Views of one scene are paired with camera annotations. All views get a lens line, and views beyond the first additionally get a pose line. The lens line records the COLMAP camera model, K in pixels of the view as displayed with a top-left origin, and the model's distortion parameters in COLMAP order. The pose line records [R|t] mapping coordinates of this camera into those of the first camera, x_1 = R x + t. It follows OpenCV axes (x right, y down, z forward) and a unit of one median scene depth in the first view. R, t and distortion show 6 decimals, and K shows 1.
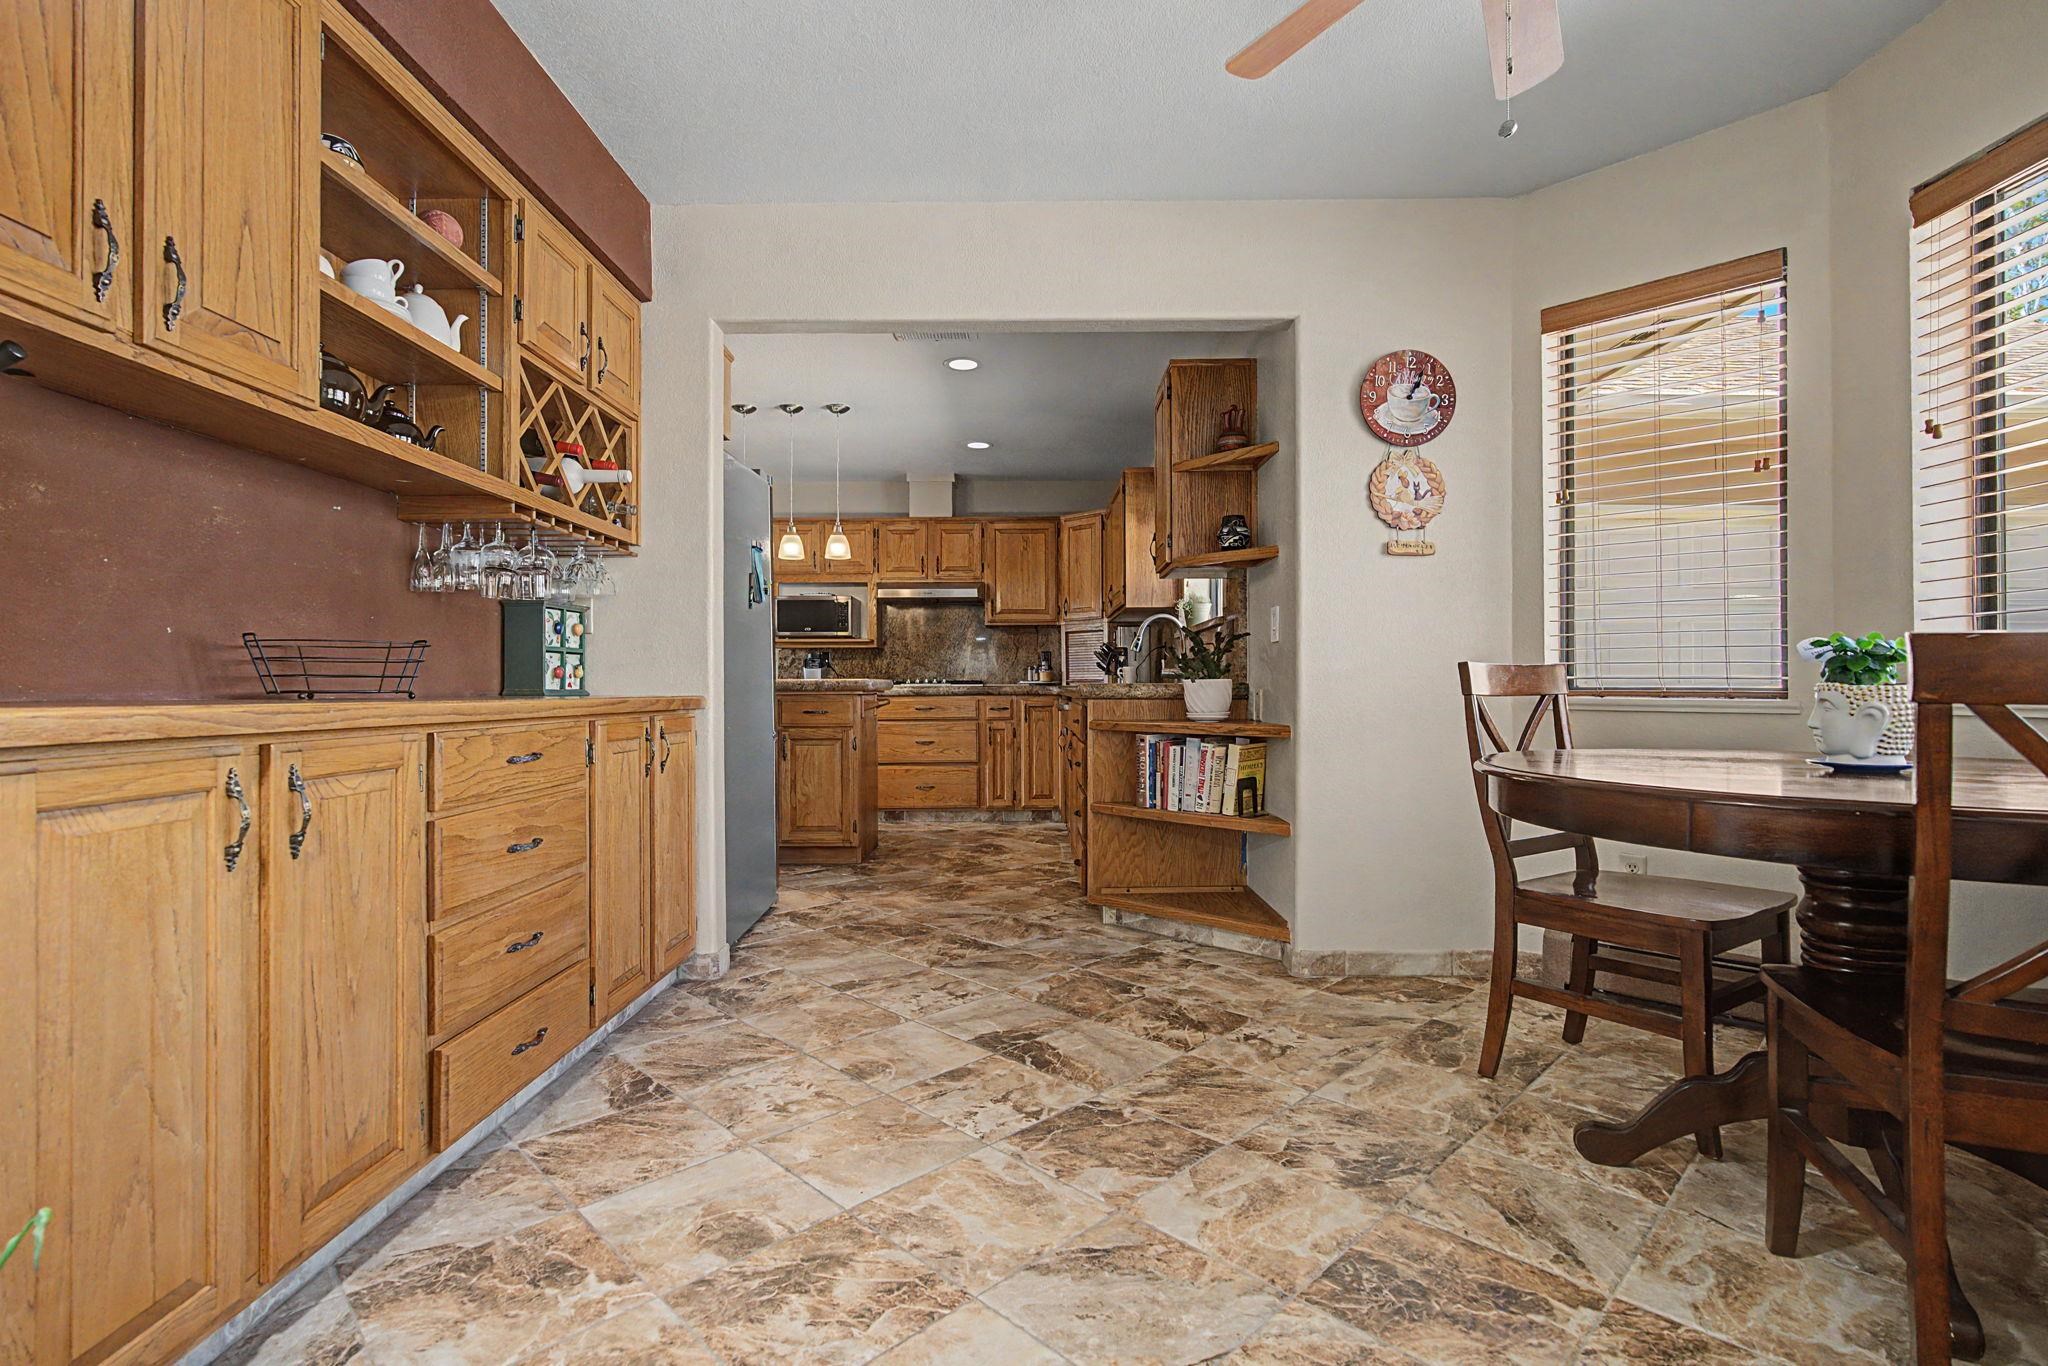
lens RADIAL K [[936.8, 0, 1022.5], [0, 936.8, 683.3], [0, 0, 1]] dist [-0.001325, 0.000021]
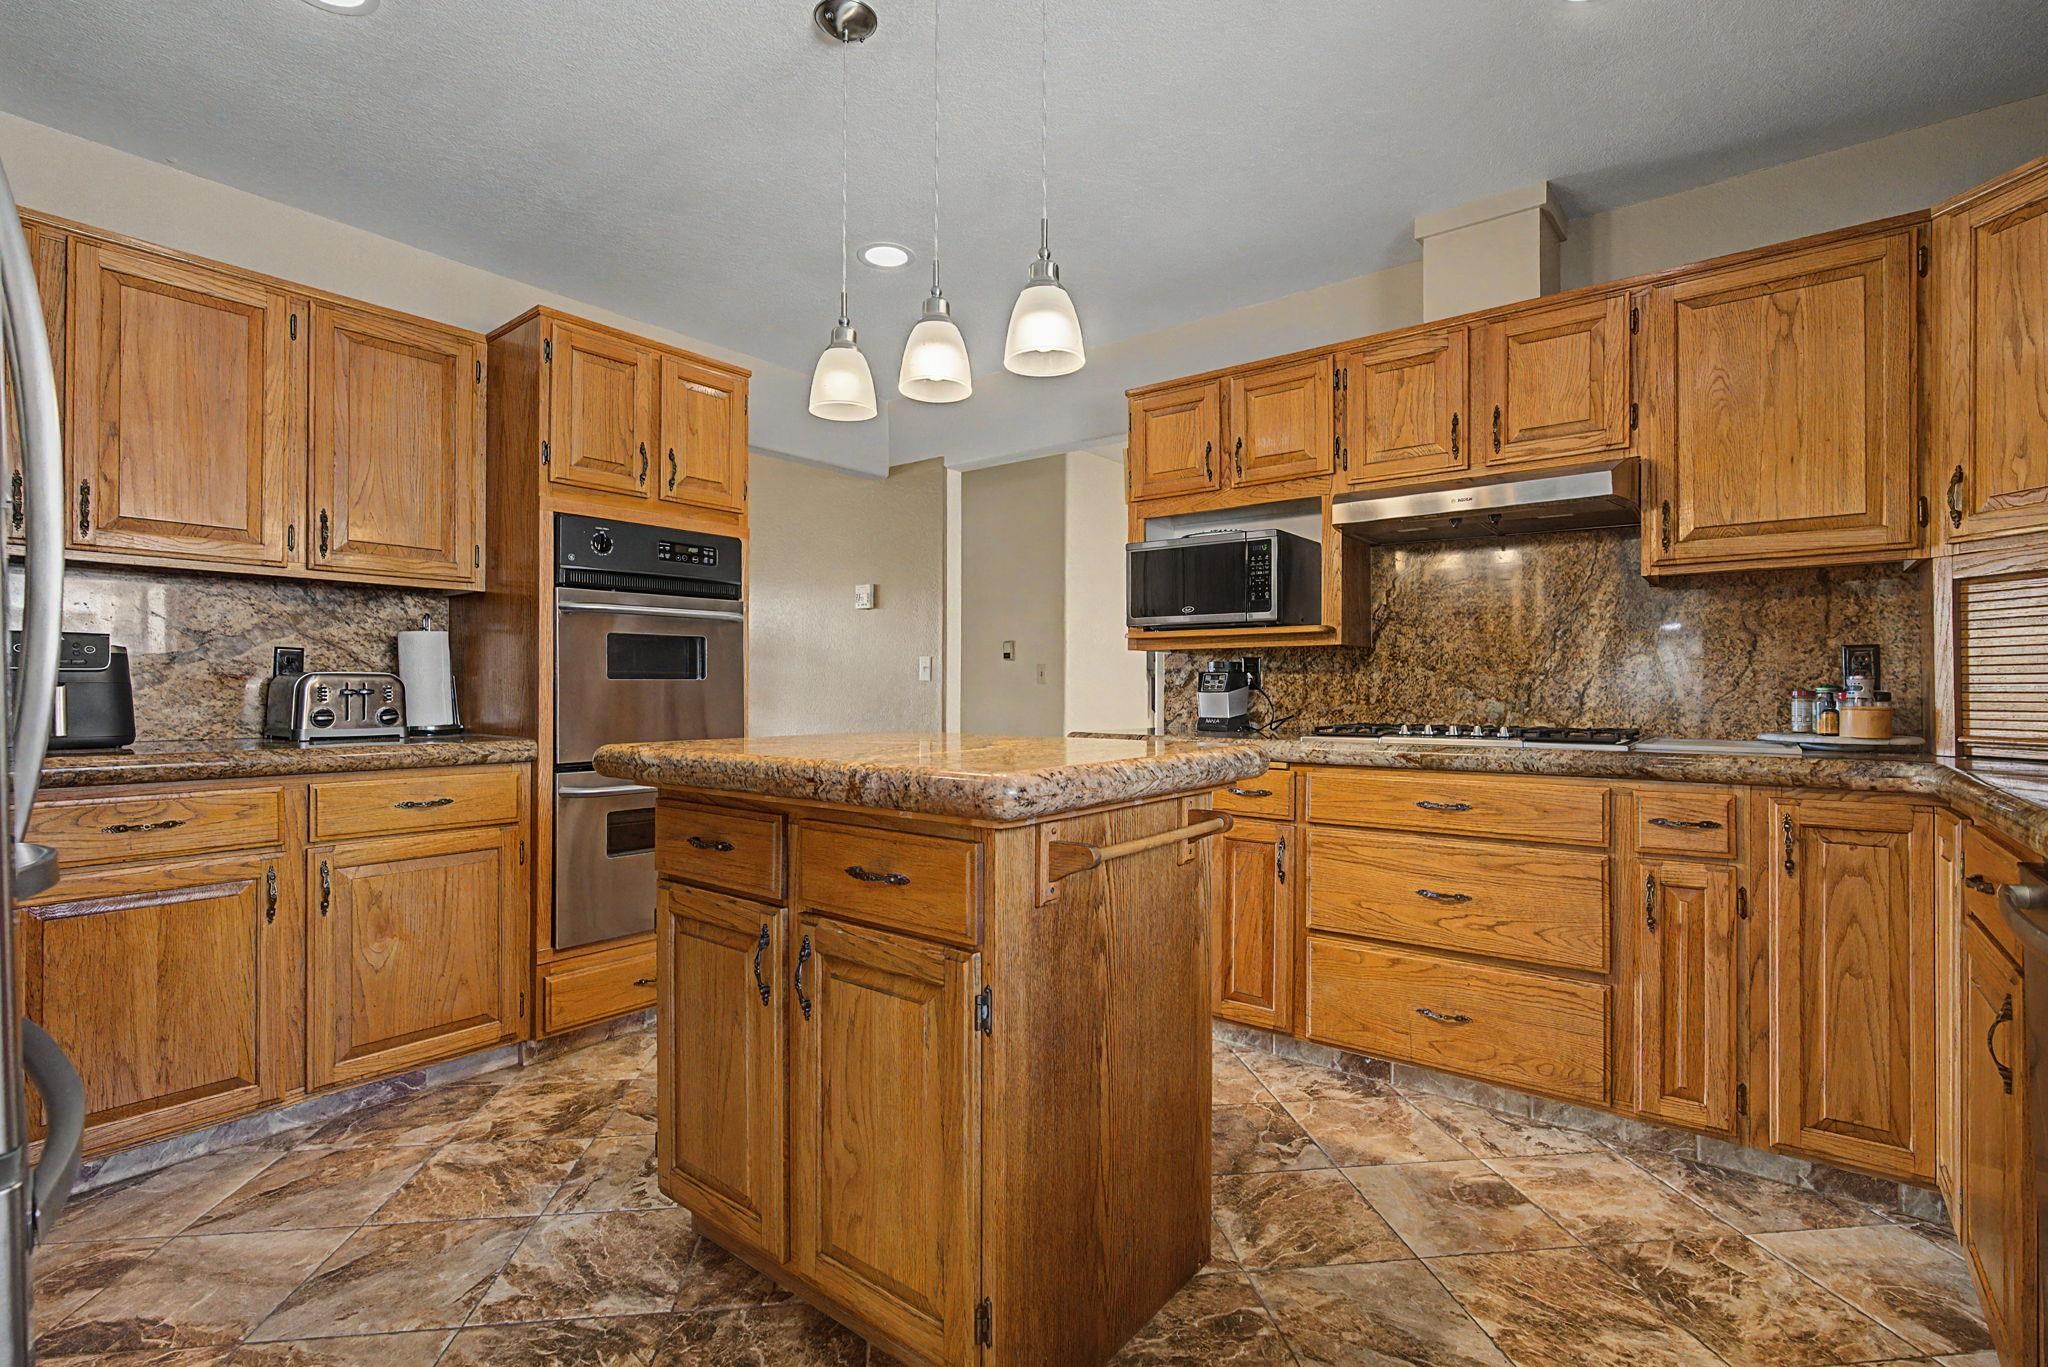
lens RADIAL K [[936.8, 0, 1025.3], [0, 936.8, 685.9], [0, 0, 1]] dist [-0.001325, 0.000021]
pose [[0.789325, 0.003664, -0.613964, -0.005792], [-0.002264, 0.999993, 0.003057, -0.020653], [0.613971, -0.001024, 0.789328, 0.574555]]
